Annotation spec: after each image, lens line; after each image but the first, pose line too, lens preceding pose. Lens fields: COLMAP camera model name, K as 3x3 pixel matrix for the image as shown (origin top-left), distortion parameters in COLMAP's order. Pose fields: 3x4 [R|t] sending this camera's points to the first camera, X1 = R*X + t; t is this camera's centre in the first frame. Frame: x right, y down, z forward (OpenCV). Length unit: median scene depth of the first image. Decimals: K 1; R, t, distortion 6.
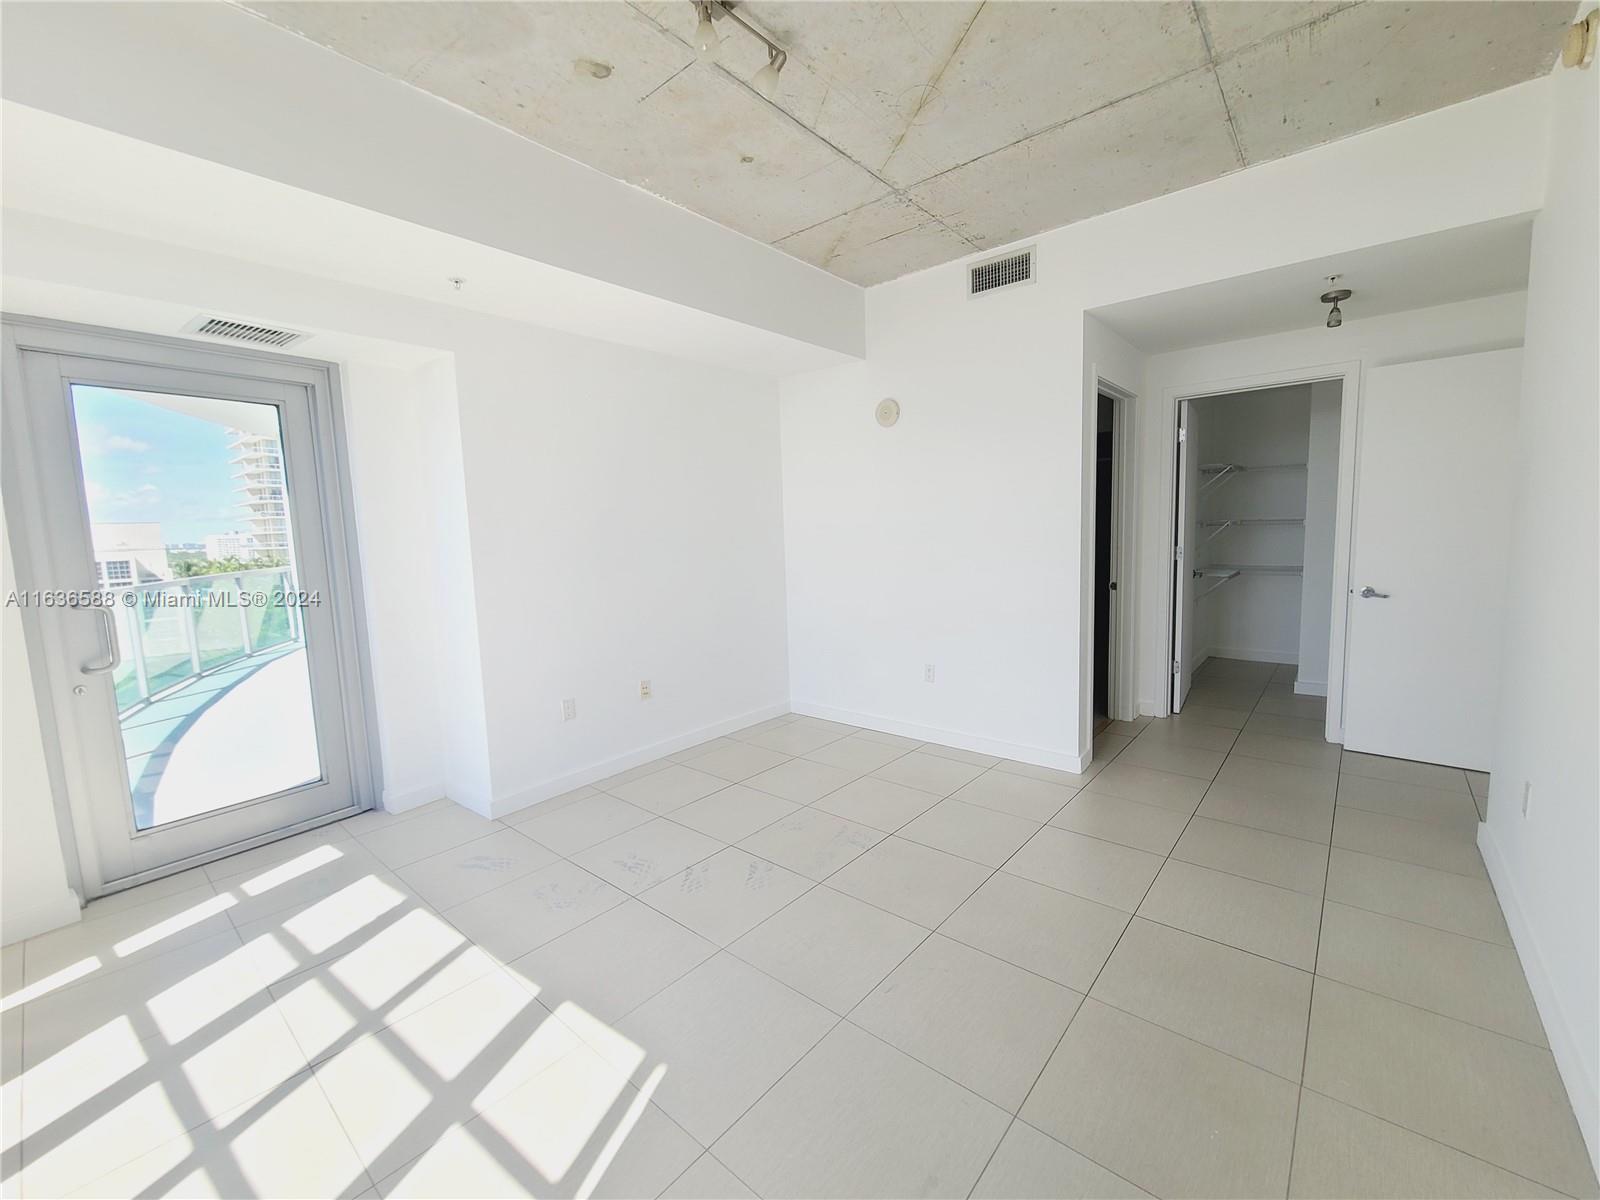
lens RADIAL K [[654.9, 0, 811.7], [0, 654.9, 600.1], [0, 0, 1]] dist [0.001395, -0.002093]
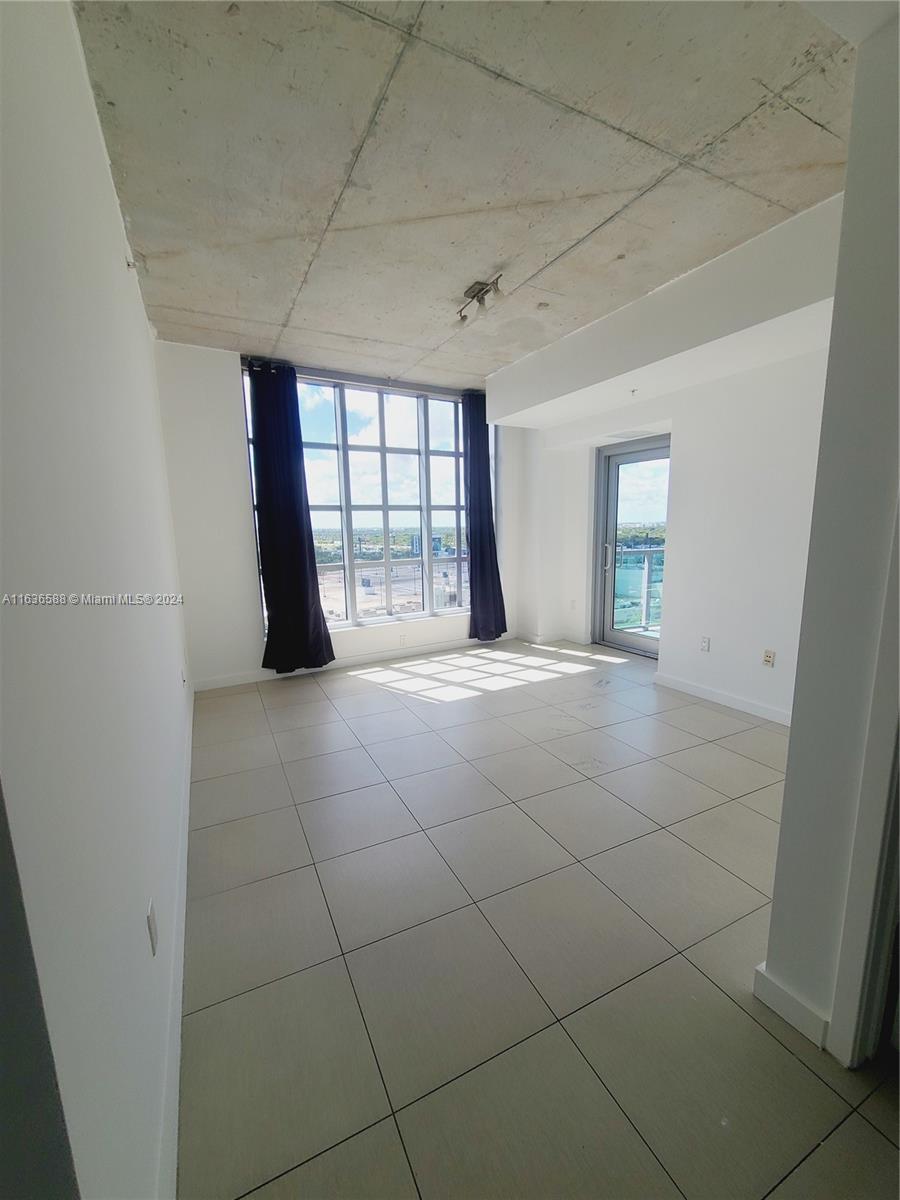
lens RADIAL K [[491.2, 0, 452.6], [0, 491.2, 605.5], [0, 0, 1]] dist [0.001395, -0.002093]
pose [[-0.396868, 0.185137, -0.899010, 0.857714], [-0.074136, 0.969782, 0.232438, -0.135731], [0.914877, 0.158897, -0.371150, 0.910823]]
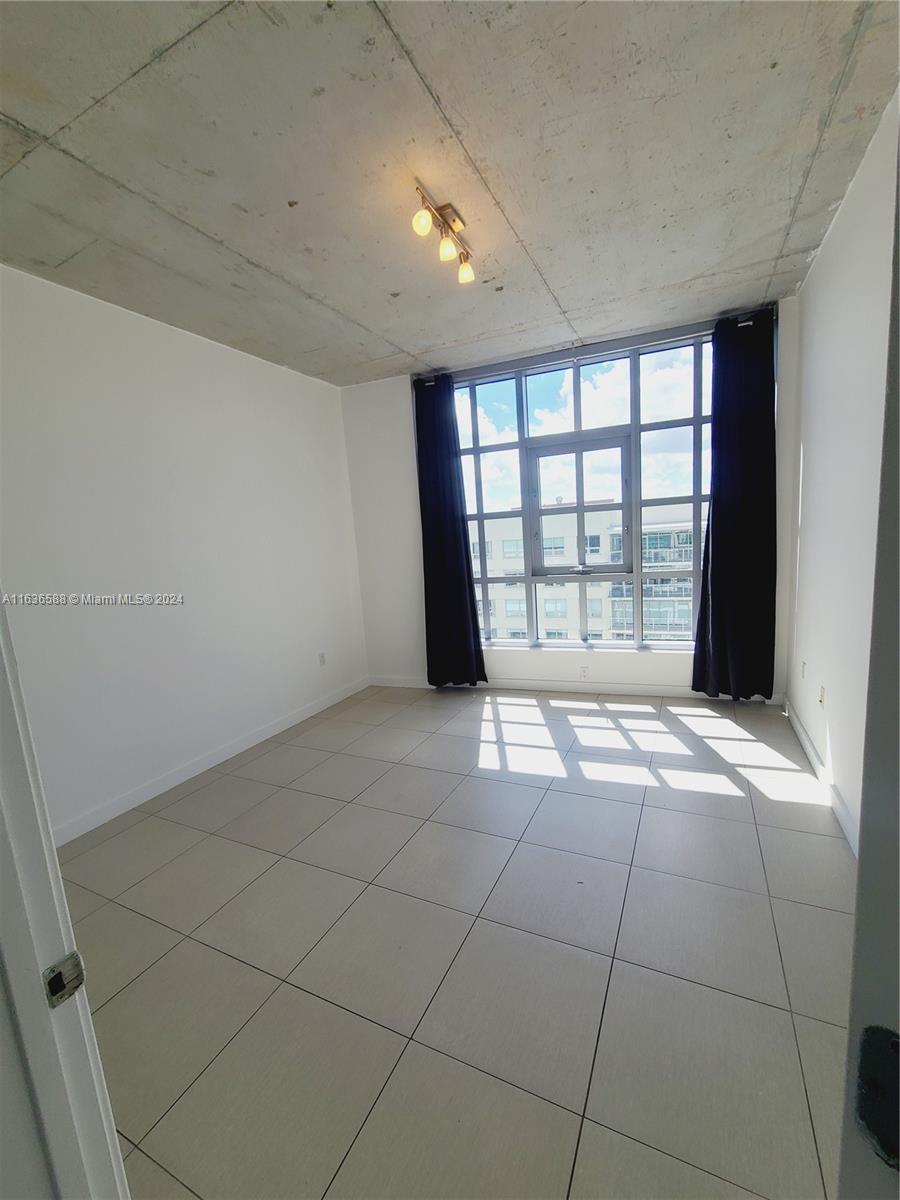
lens RADIAL K [[491.2, 0, 459.1], [0, 491.2, 610.0], [0, 0, 1]] dist [0.001395, -0.002093]
pose [[-0.963949, 0.133525, -0.230162, 0.116426], [0.070927, 0.962621, 0.261399, -0.160862], [0.256462, 0.235651, -0.937388, 1.258651]]
